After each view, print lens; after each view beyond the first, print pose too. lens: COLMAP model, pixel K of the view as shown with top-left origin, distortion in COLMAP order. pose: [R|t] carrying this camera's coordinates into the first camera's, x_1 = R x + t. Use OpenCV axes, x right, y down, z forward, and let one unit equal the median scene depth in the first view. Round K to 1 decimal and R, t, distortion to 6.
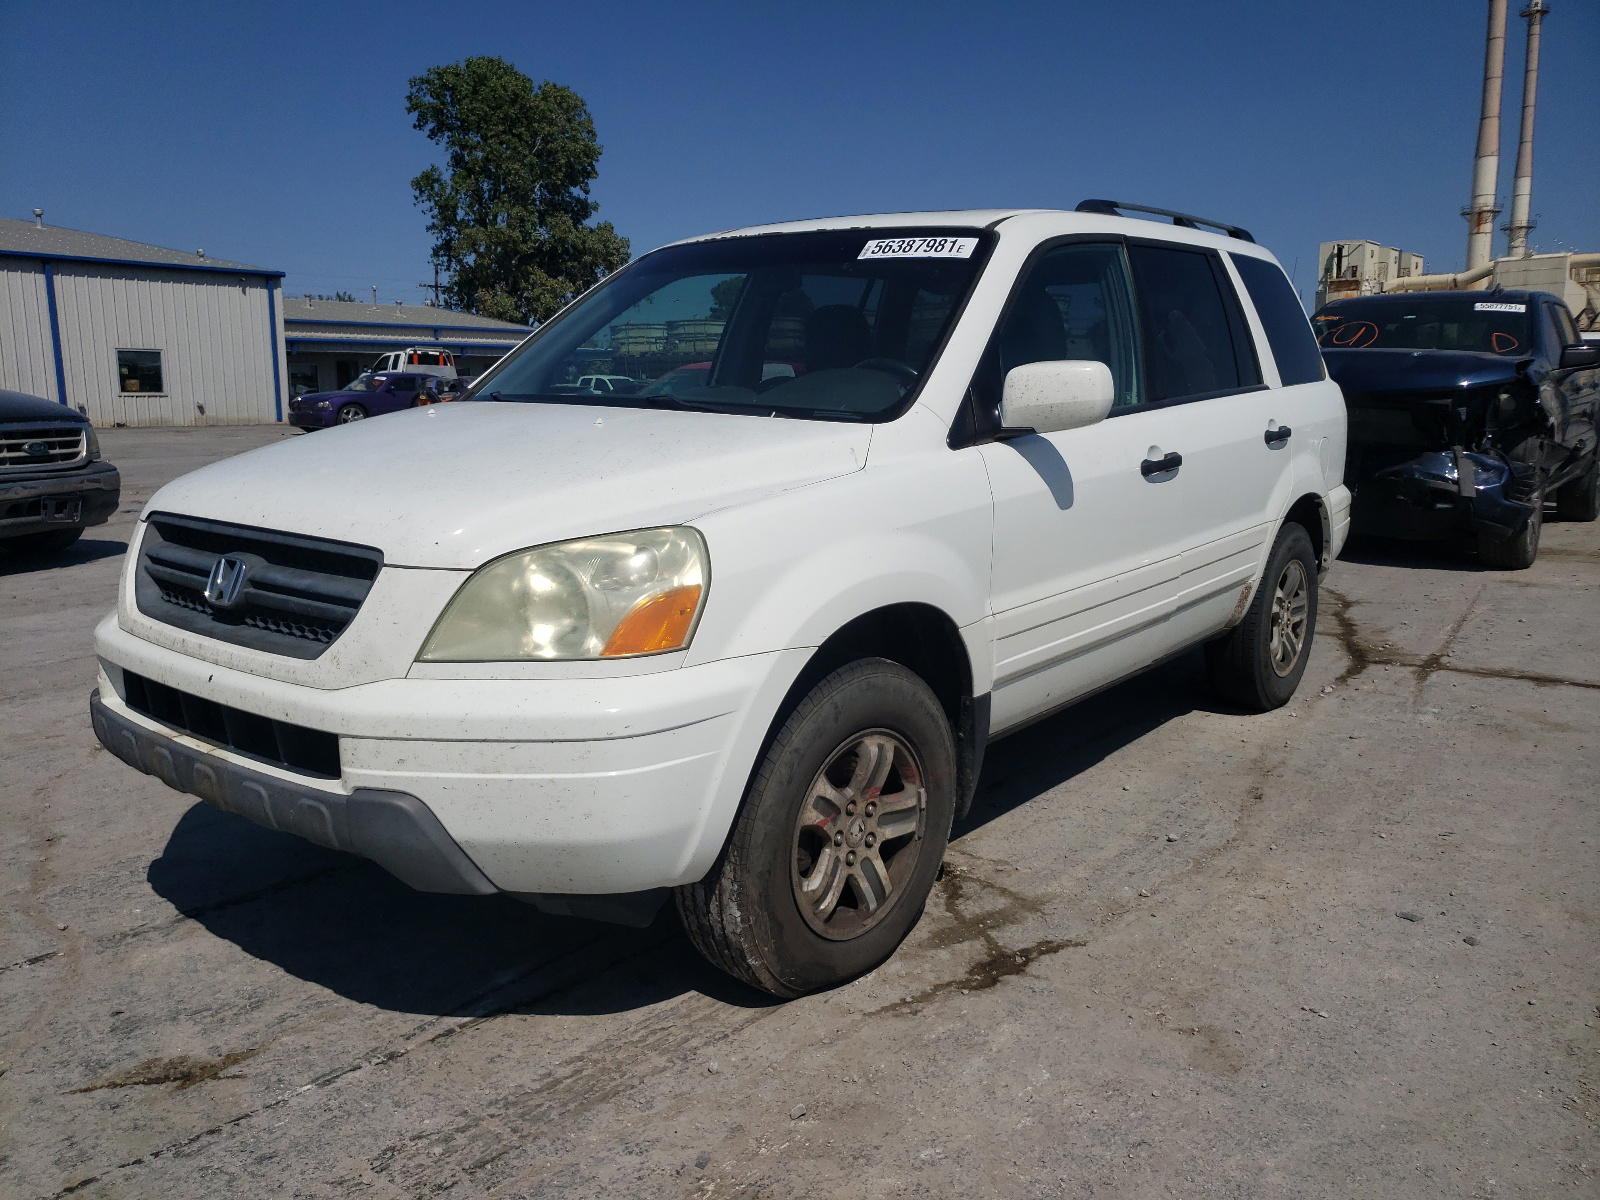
lens RADIAL K [[1390.7, 0, 814.0], [0, 1390.7, 603.9], [0, 0, 1]] dist [0.005802, 0.008870]
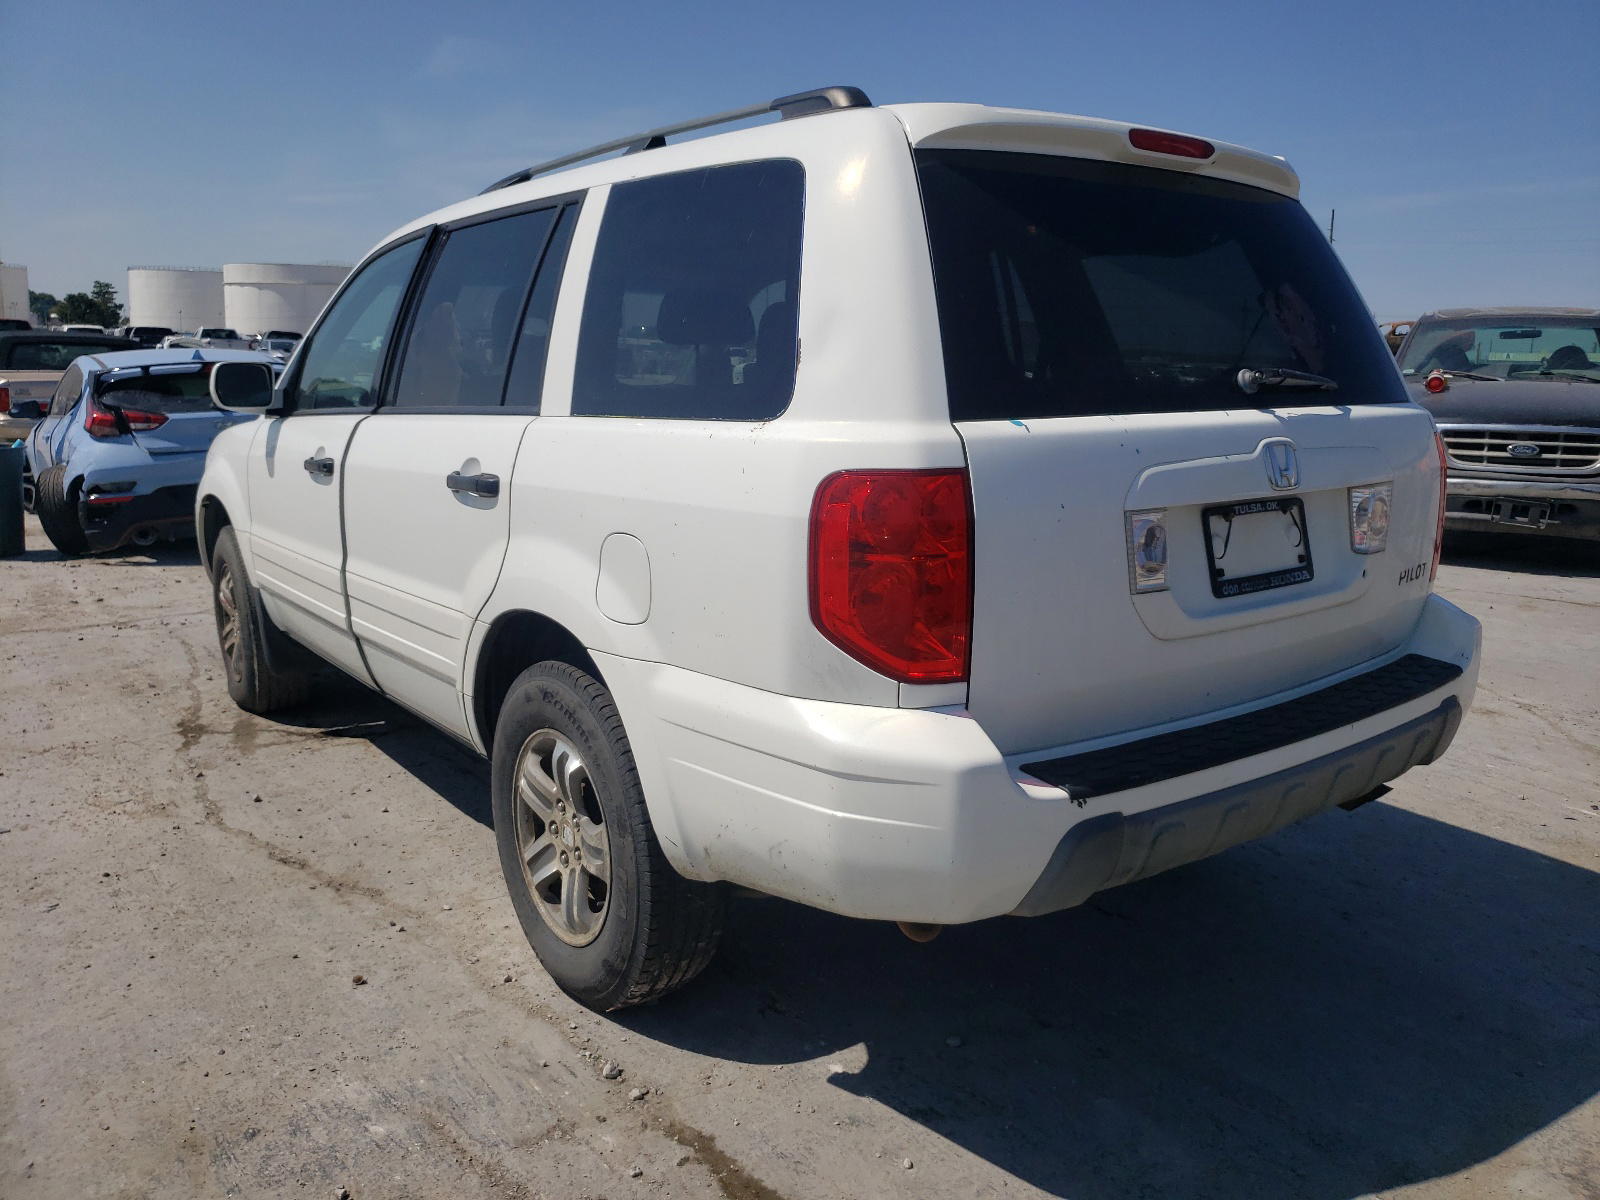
lens RADIAL K [[1390.7, 0, 815.5], [0, 1390.7, 593.4], [0, 0, 1]] dist [0.005802, 0.008870]
pose [[-0.337175, 0.158873, -0.927940, 1.010191], [-0.167264, 0.959867, 0.225116, -0.280427], [0.926464, 0.231114, -0.297069, 1.559602]]
